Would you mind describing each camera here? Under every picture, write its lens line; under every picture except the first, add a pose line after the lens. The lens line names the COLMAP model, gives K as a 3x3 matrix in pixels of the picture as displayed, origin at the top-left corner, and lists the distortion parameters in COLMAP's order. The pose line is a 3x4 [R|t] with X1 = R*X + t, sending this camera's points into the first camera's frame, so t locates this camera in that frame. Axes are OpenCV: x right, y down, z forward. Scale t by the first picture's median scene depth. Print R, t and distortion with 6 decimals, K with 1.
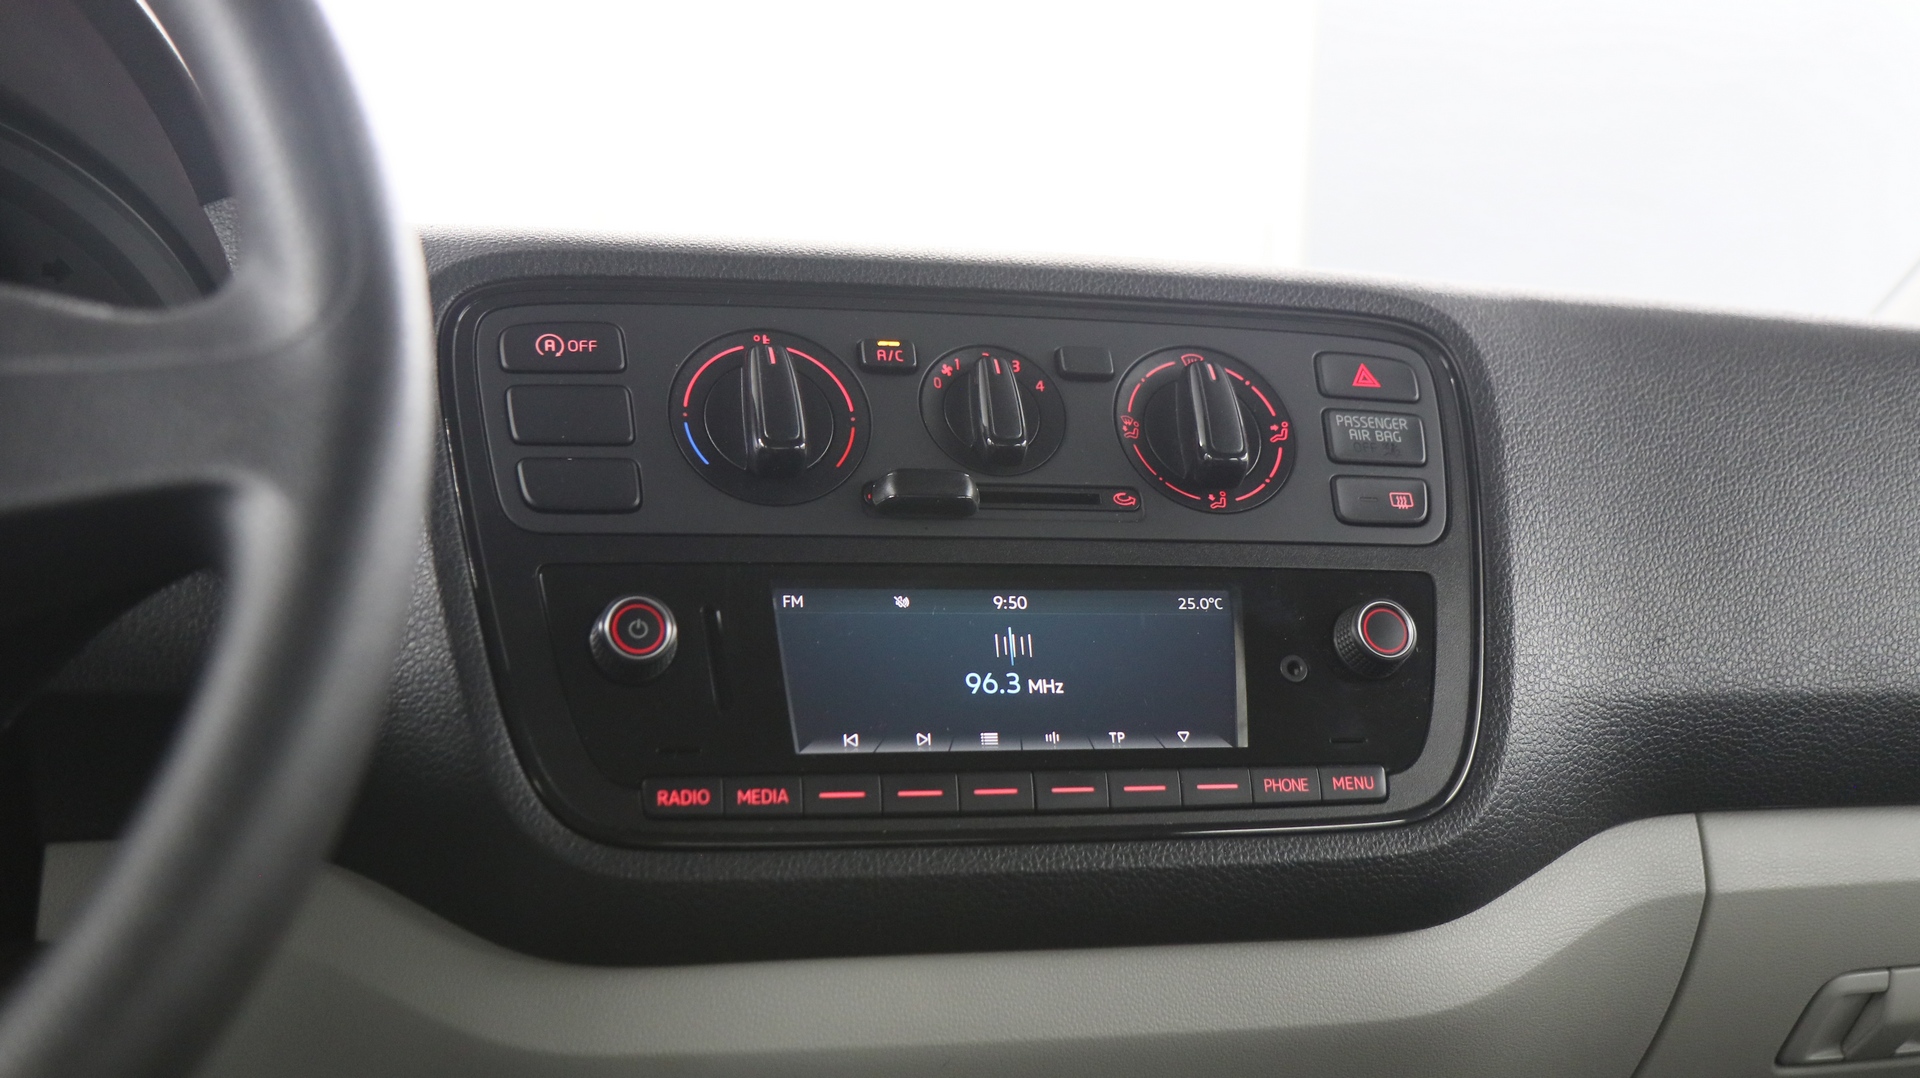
lens RADIAL K [[2052.5, 0, 960.0], [0, 2052.5, 539.0], [0, 0, 1]] dist [-0.001654, -0.028526]
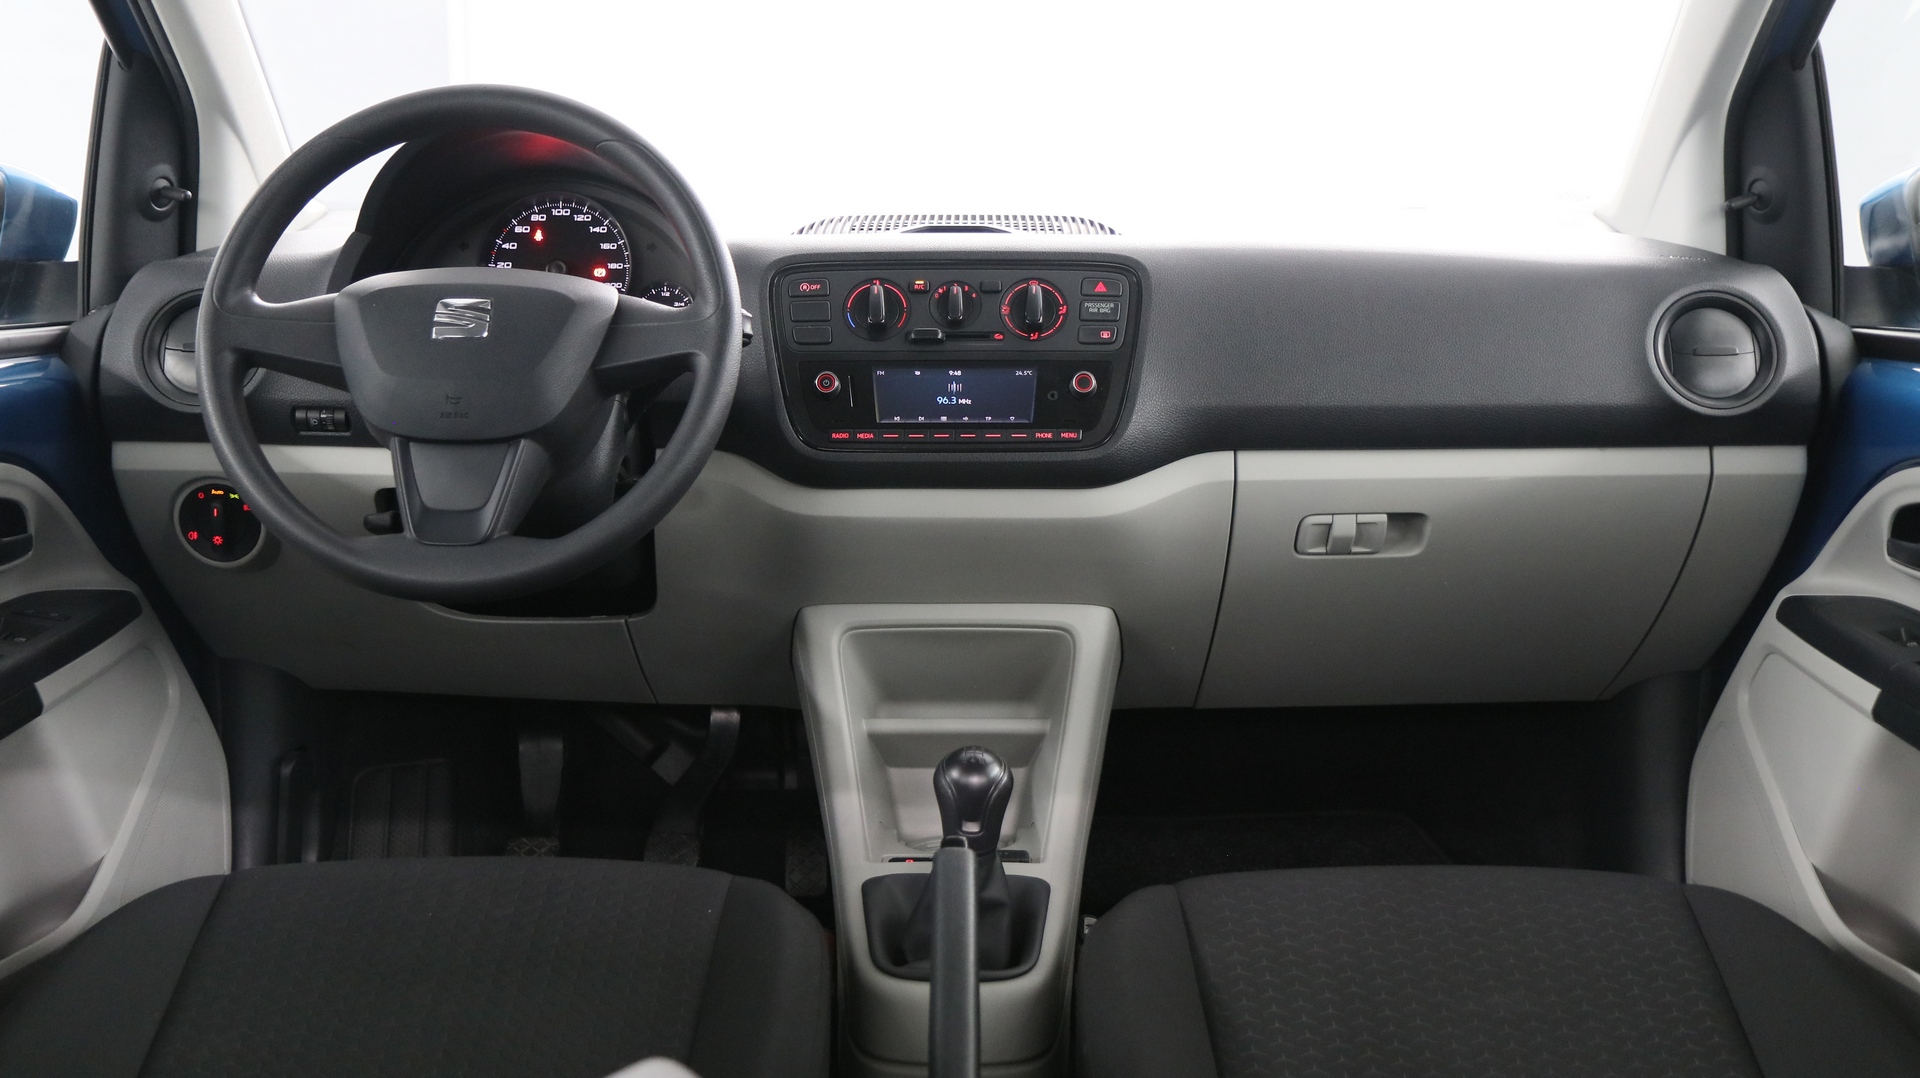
lens RADIAL K [[2052.5, 0, 960.0], [0, 2052.5, 539.0], [0, 0, 1]] dist [-0.001654, -0.028526]
pose [[0.963258, 0.026245, -0.267292, 0.815520], [0.013493, 0.989229, 0.145756, -0.160723], [0.268238, -0.144007, 0.952528, -1.822427]]
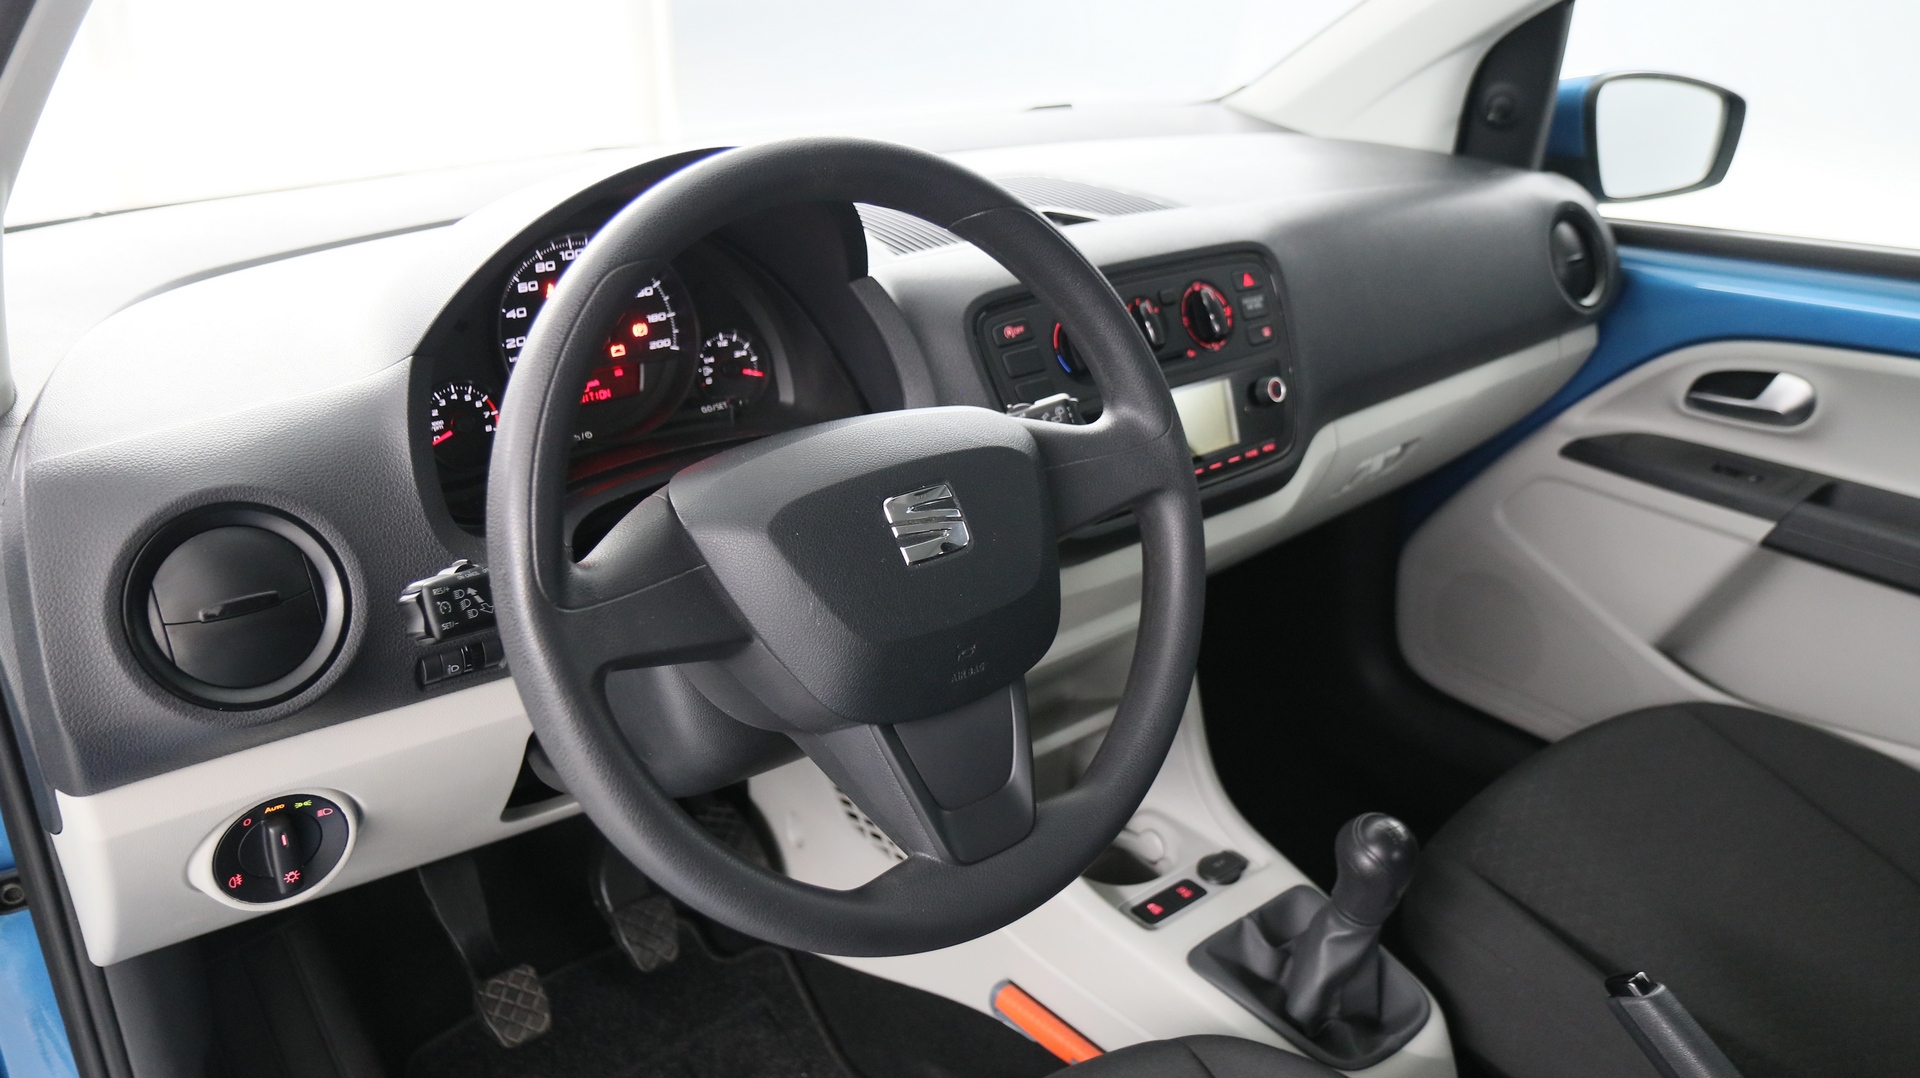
lens RADIAL K [[1445.8, 0, 958.5], [0, 1445.8, 546.9], [0, 0, 1]] dist [-0.023214, 0.005406]
pose [[0.913744, -0.183824, 0.362326, -0.908142], [0.033733, 0.923038, 0.383227, -0.510349], [-0.404887, -0.337949, 0.849622, -0.524364]]
